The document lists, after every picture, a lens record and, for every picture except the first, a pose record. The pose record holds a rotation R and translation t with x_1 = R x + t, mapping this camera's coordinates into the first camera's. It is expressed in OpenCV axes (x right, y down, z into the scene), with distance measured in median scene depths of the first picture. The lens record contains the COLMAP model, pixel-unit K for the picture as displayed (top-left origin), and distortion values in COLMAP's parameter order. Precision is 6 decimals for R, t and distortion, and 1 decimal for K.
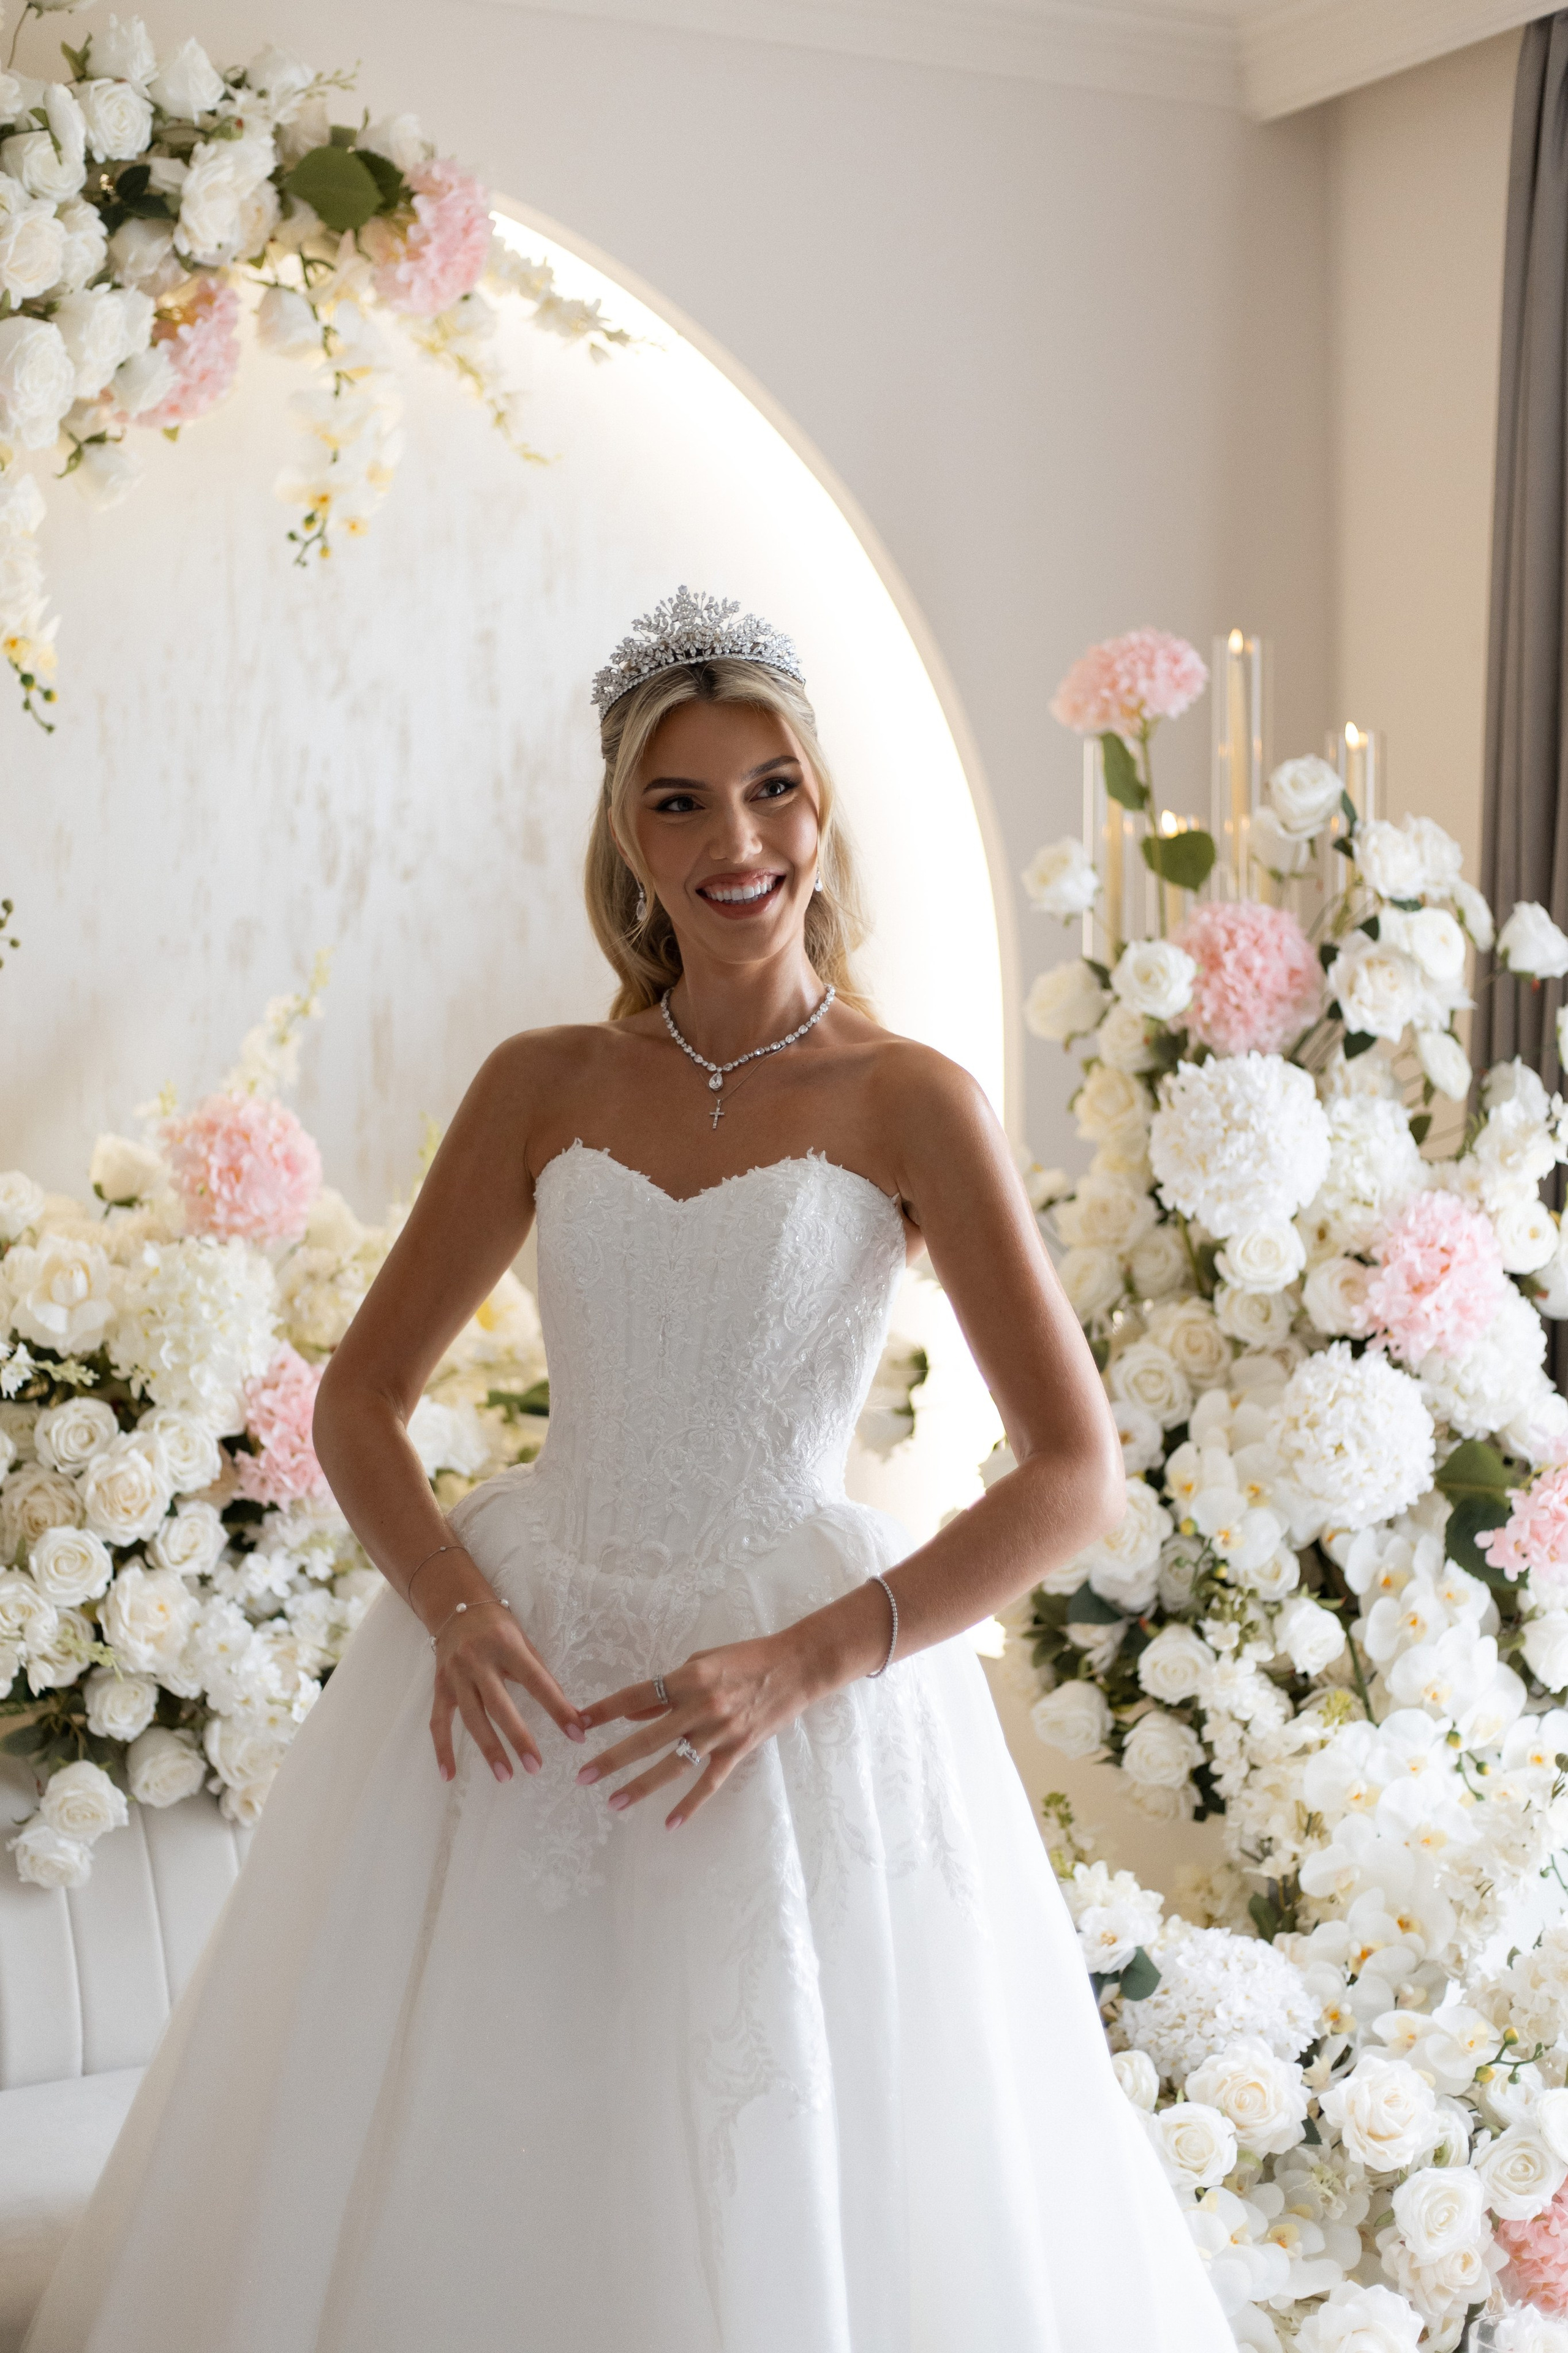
lens RADIAL K [[3573.0, 0, 779.3], [0, 3573.0, 1176.9], [0, 0, 1]] dist [0.007607, 0.000000]
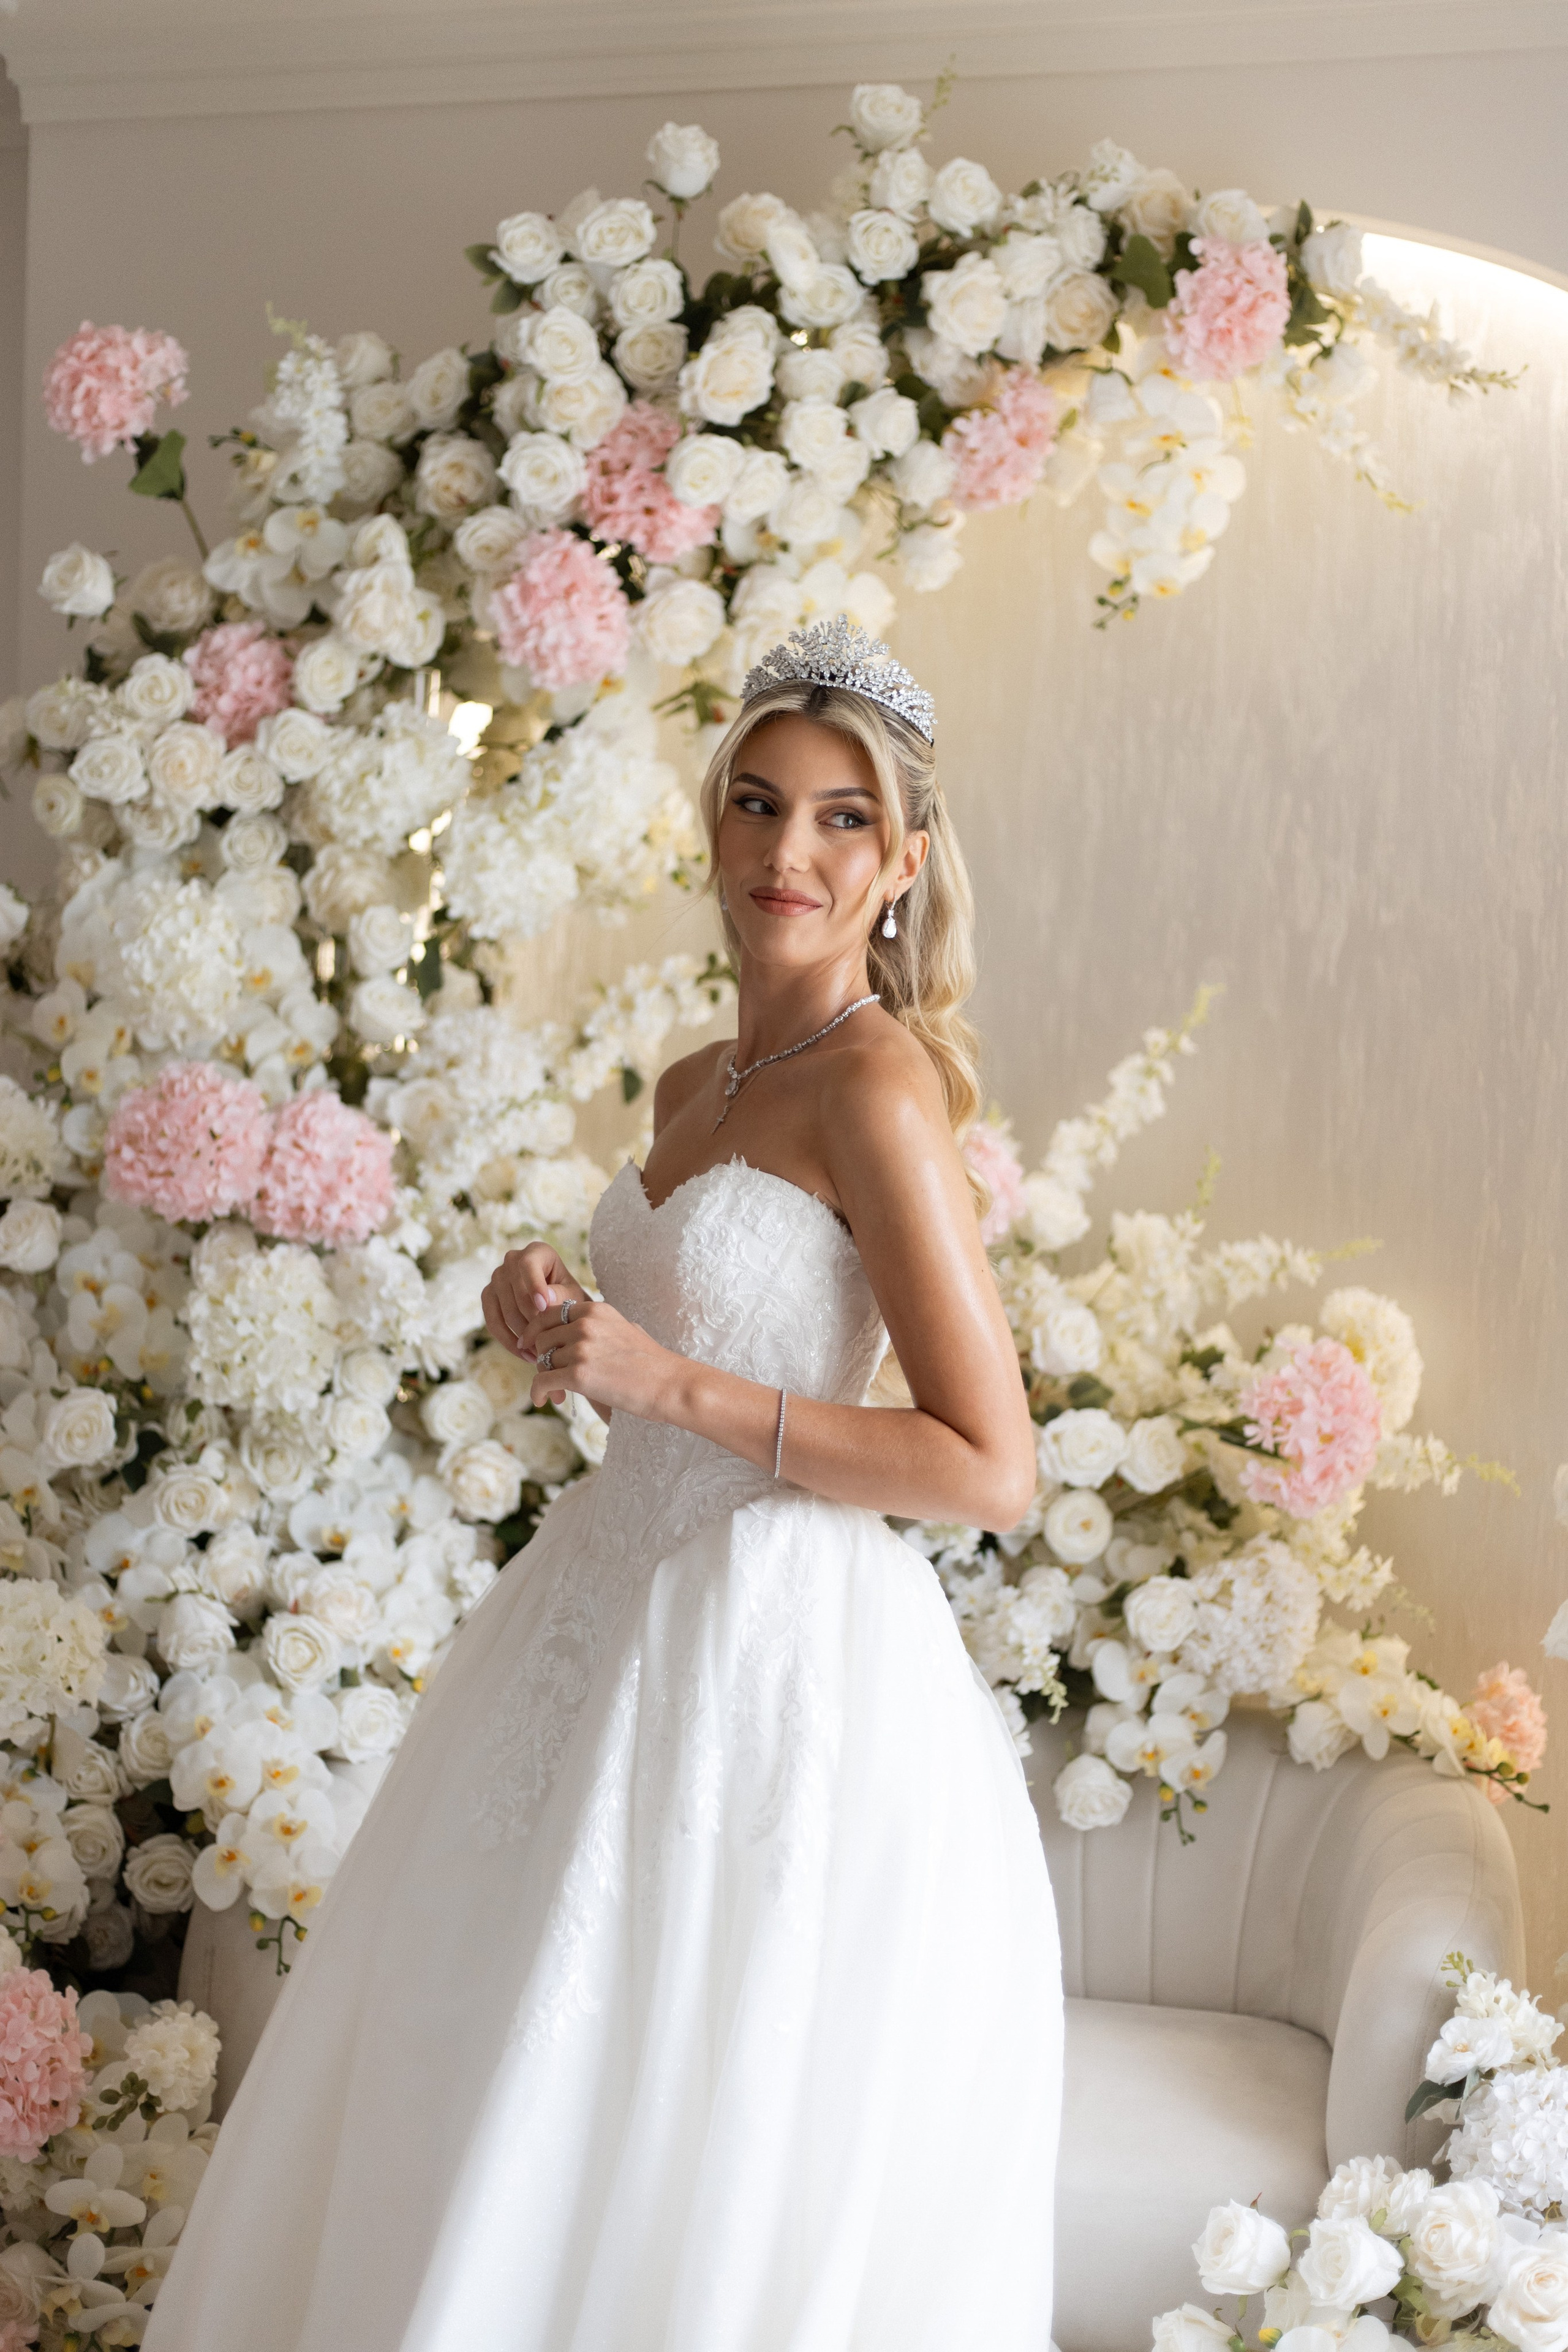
lens RADIAL K [[3530.4, 0, 775.9], [0, 3530.4, 1146.6], [0, 0, 1]] dist [0.011364, 0.000000]
pose [[0.719552, 0.048251, -0.692761, 0.556290], [-0.062676, 0.998024, 0.004413, -0.014245], [0.691605, 0.040244, 0.721154, 0.179033]]
